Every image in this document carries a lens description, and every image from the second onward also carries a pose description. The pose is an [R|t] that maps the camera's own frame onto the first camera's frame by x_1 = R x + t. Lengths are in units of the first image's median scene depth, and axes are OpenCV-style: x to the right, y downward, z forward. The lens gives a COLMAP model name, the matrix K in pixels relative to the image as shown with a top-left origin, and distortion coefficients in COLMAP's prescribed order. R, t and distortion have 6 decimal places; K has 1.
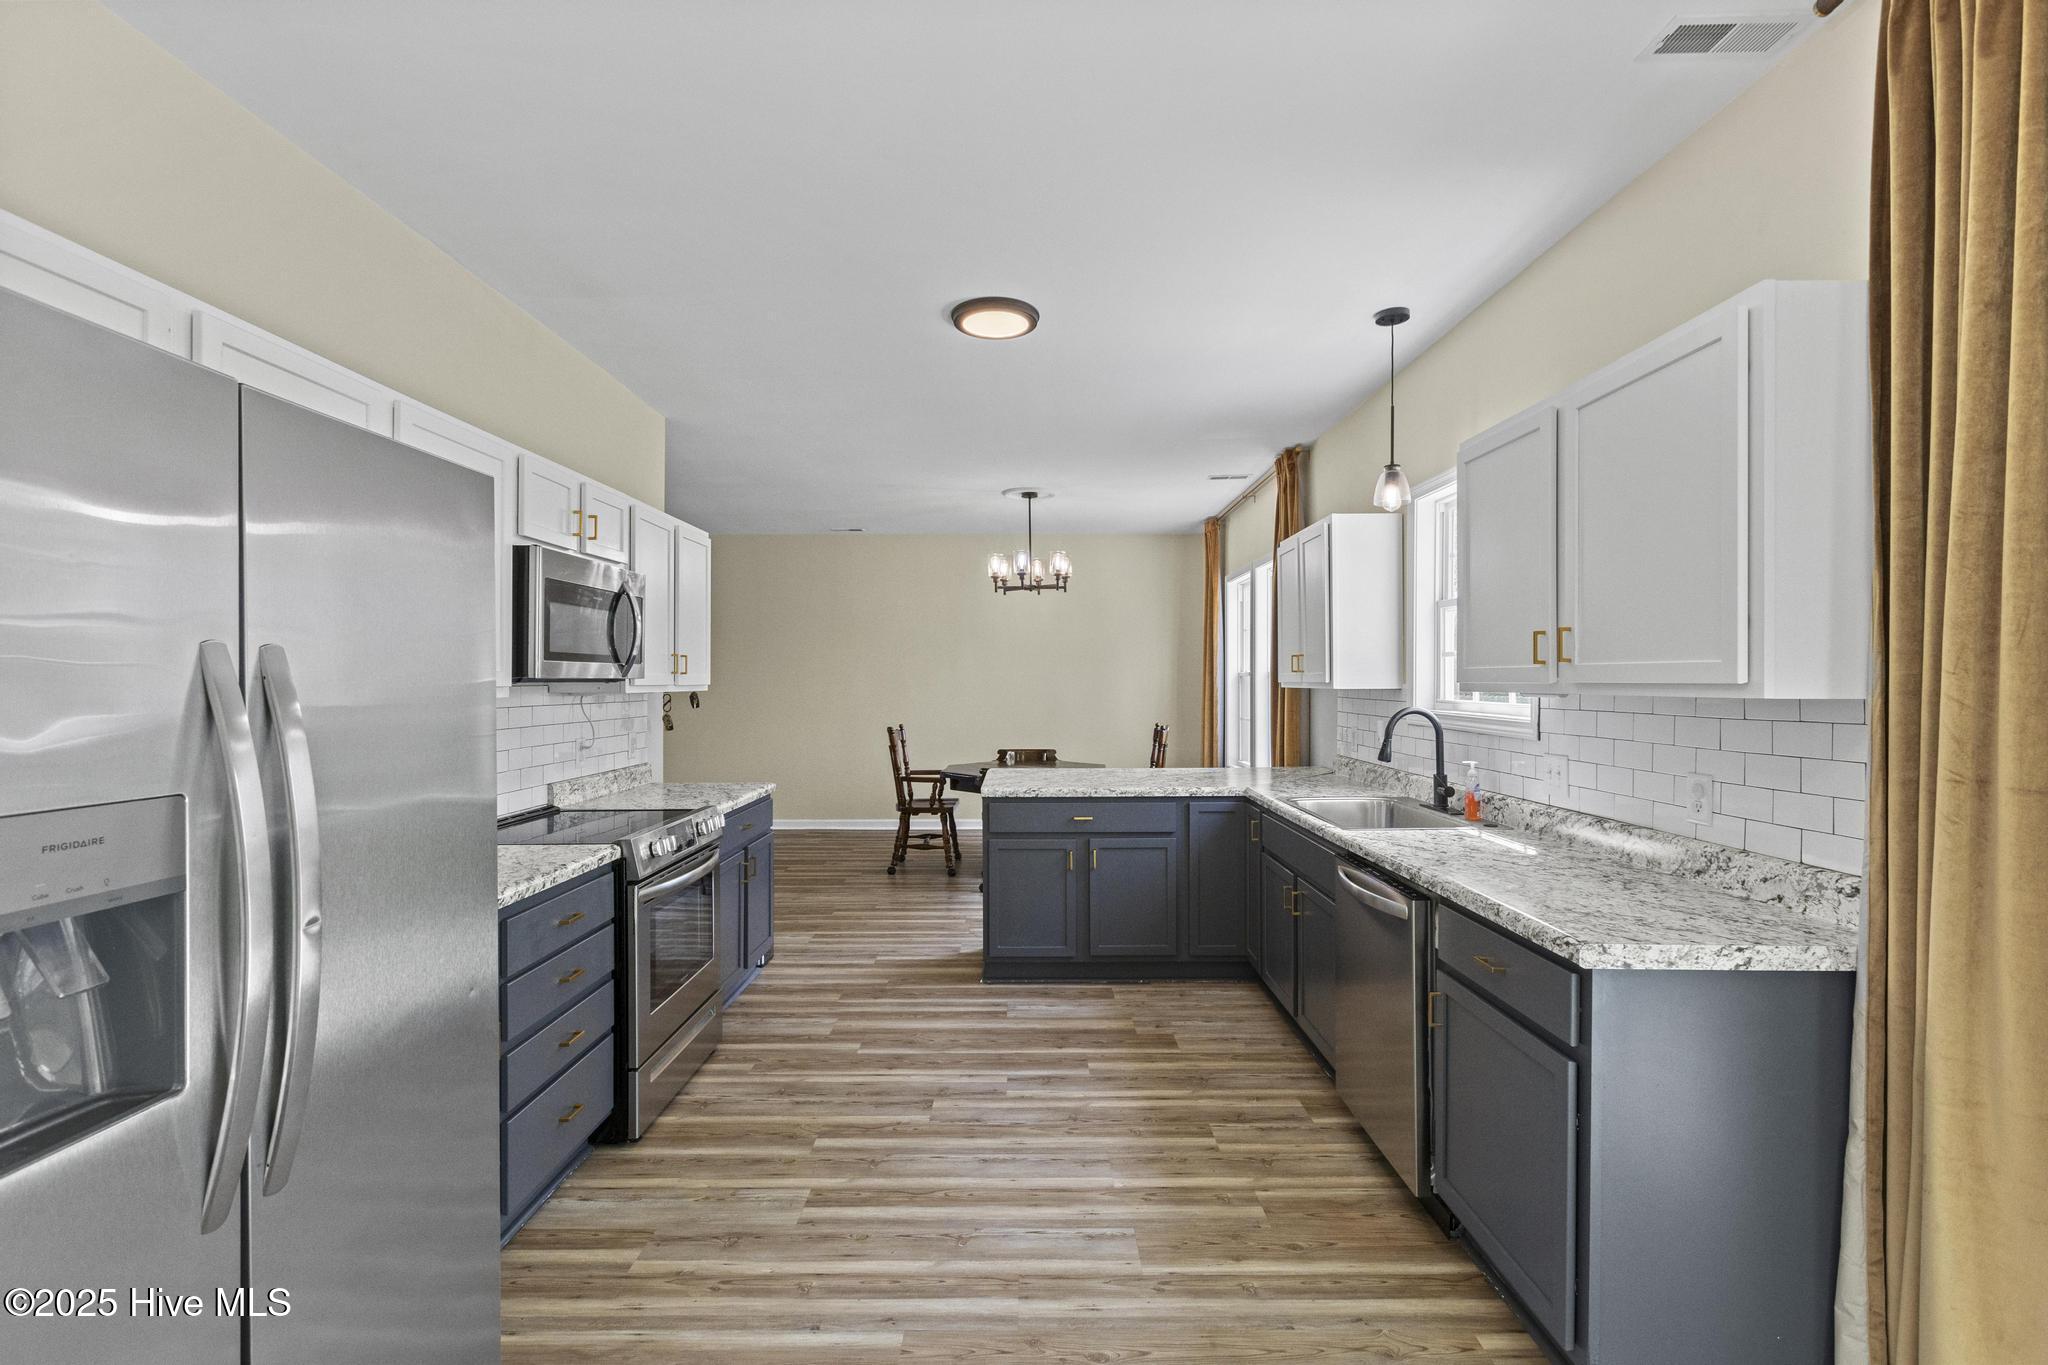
lens RADIAL K [[903.3, 0, 1024.0], [0, 903.3, 682.5], [0, 0, 1]] dist [-0.001811, -0.000534]
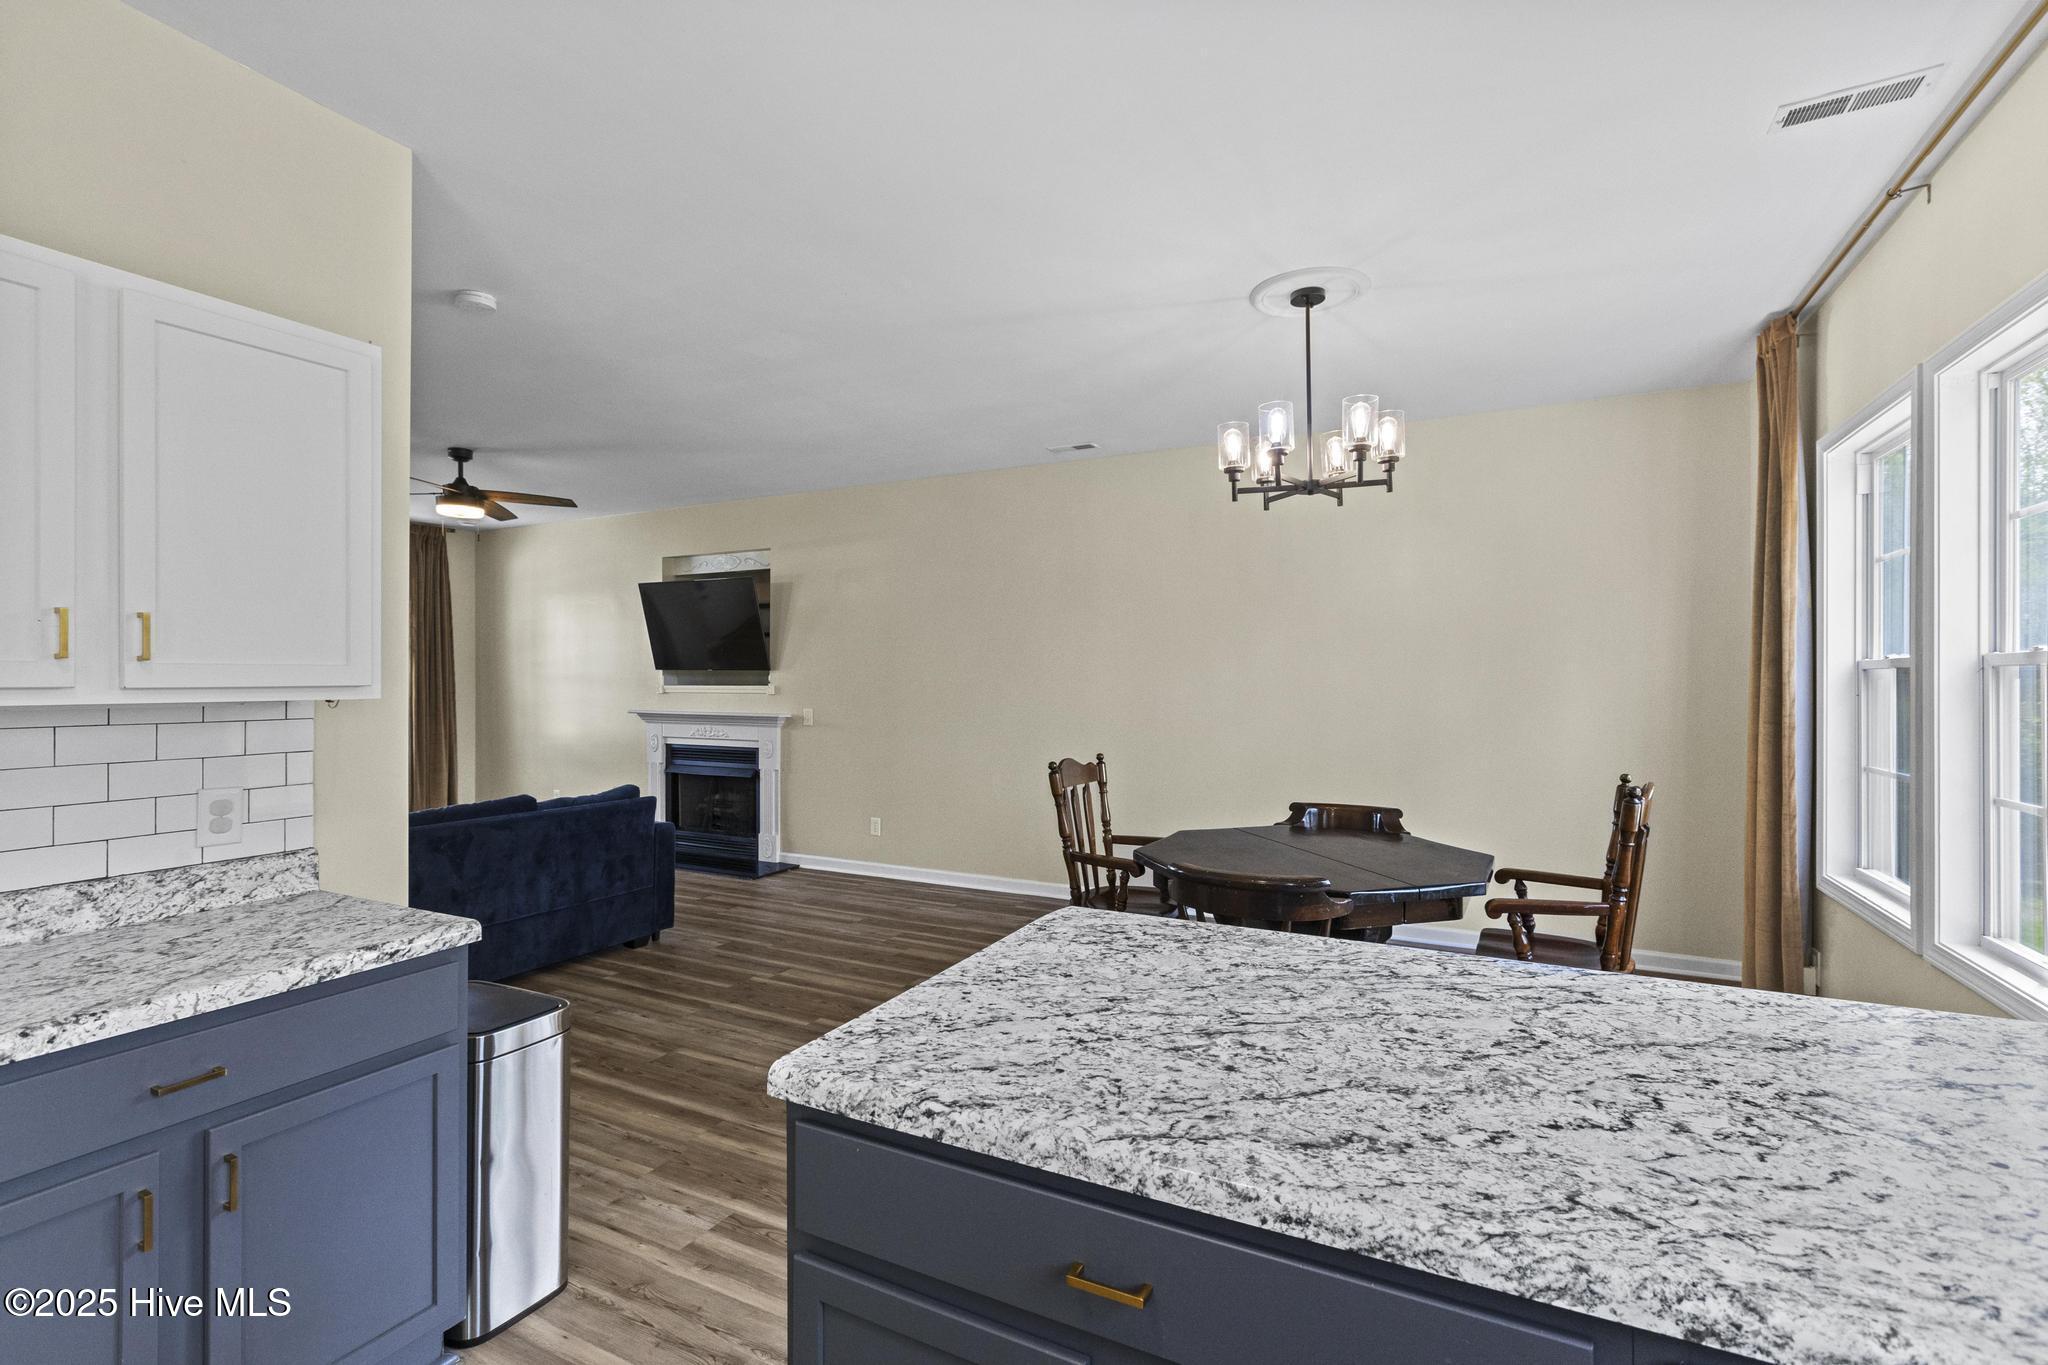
lens RADIAL K [[903.3, 0, 1024.0], [0, 903.3, 682.5], [0, 0, 1]] dist [-0.001811, -0.000534]
pose [[0.888069, 0.003729, -0.459695, 0.201972], [-0.002160, 0.999990, 0.003938, -0.002677], [0.459705, -0.002504, 0.888068, 1.059773]]
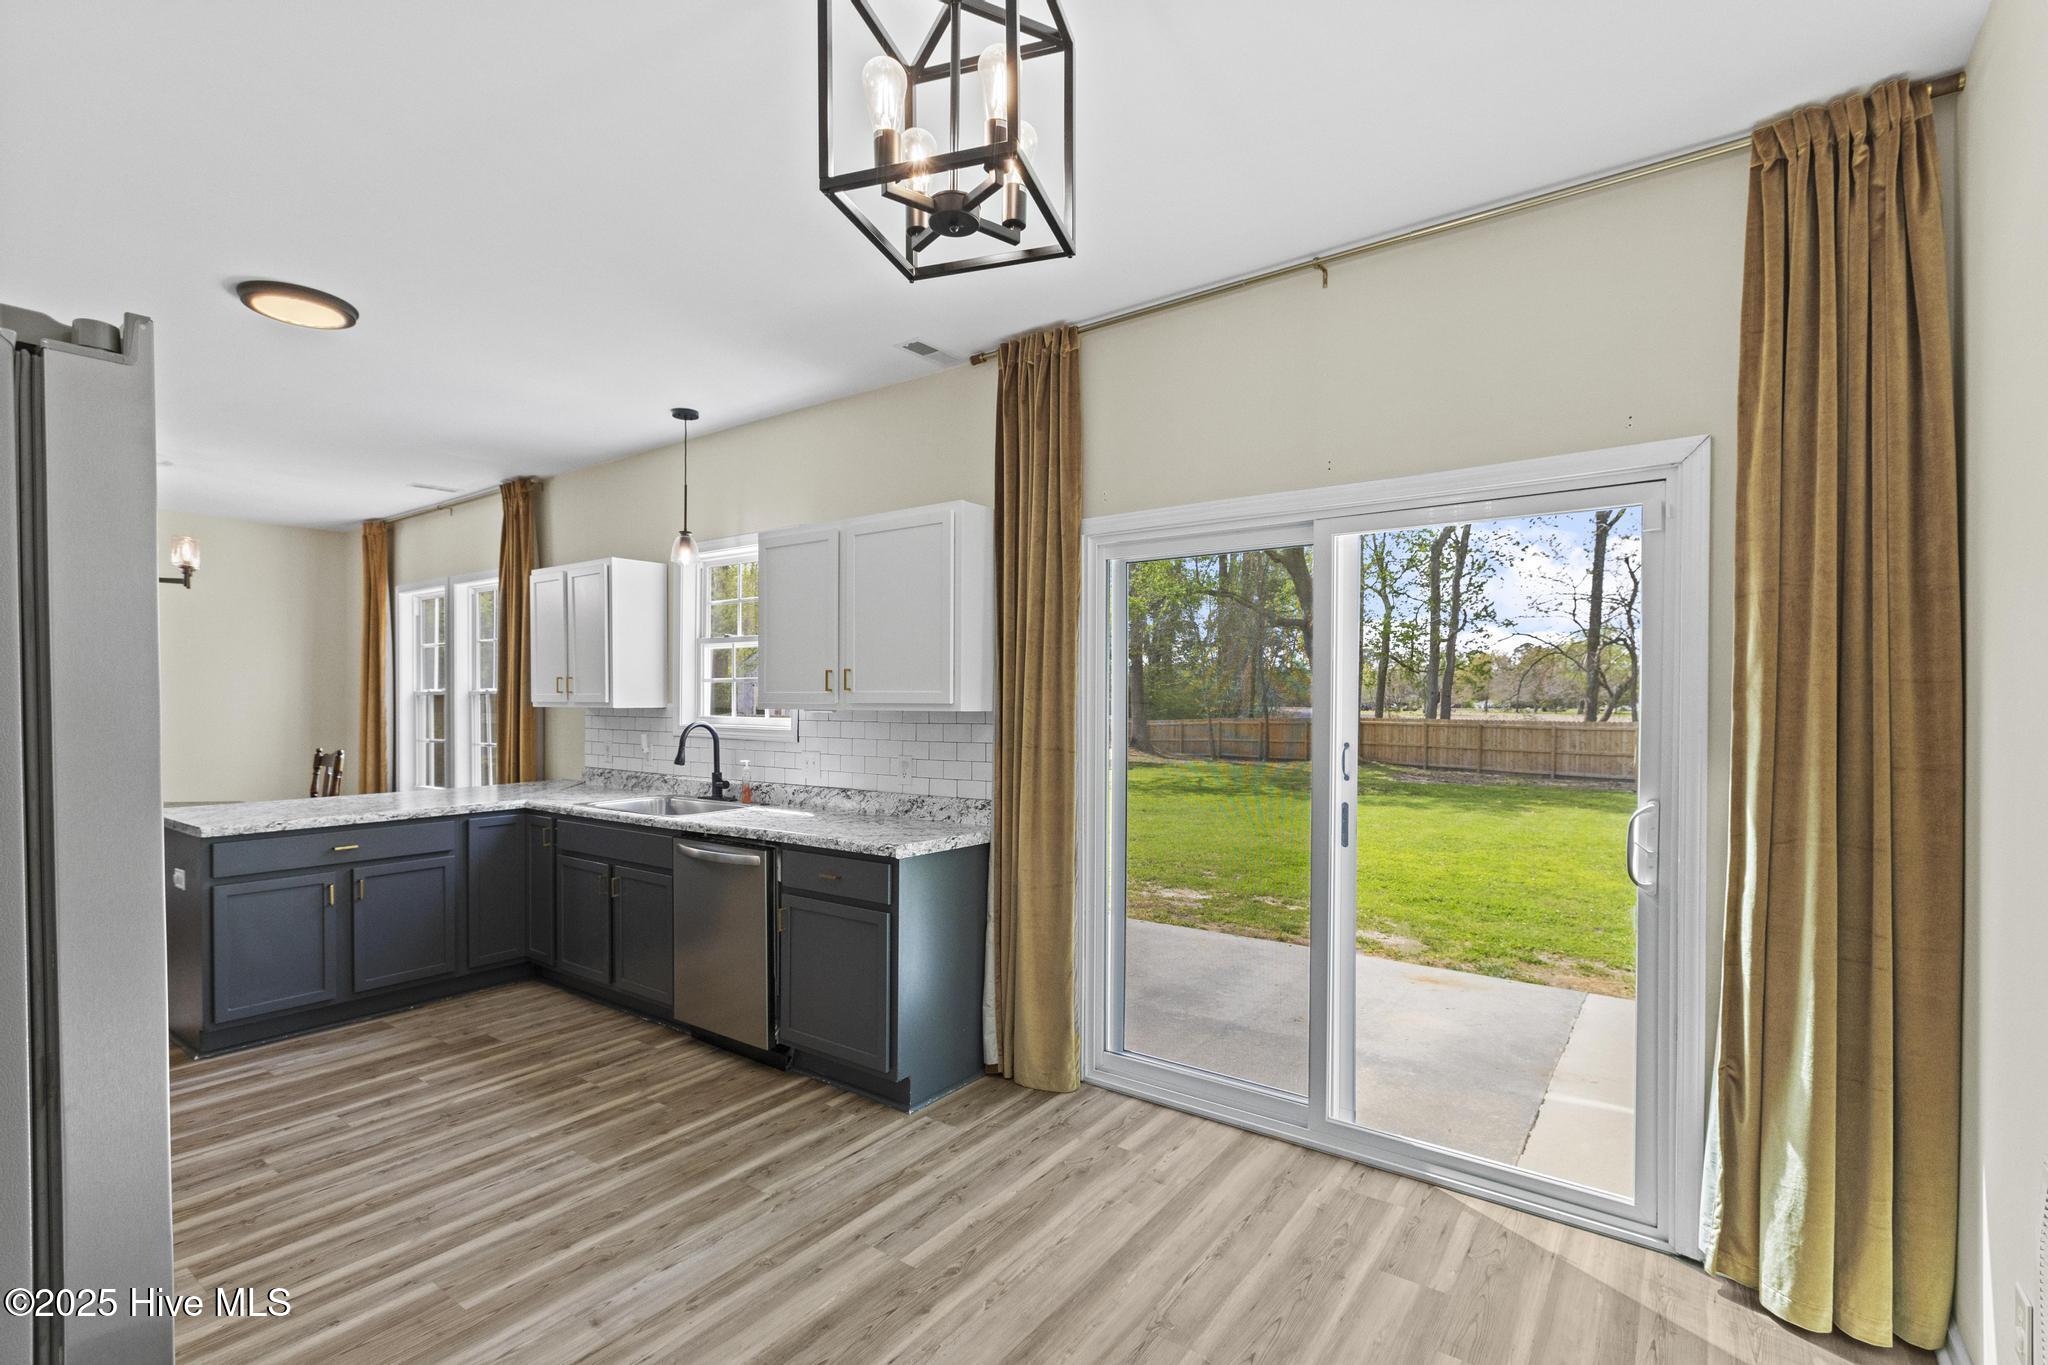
lens RADIAL K [[925.8, 0, 1017.0], [0, 925.8, 722.6], [0, 0, 1]] dist [-0.000888, -0.000228]
pose [[0.594501, -0.015754, 0.803941, -0.386619], [-0.002382, 0.999769, 0.021353, -0.000849], [-0.804092, -0.014609, 0.594326, -0.162362]]
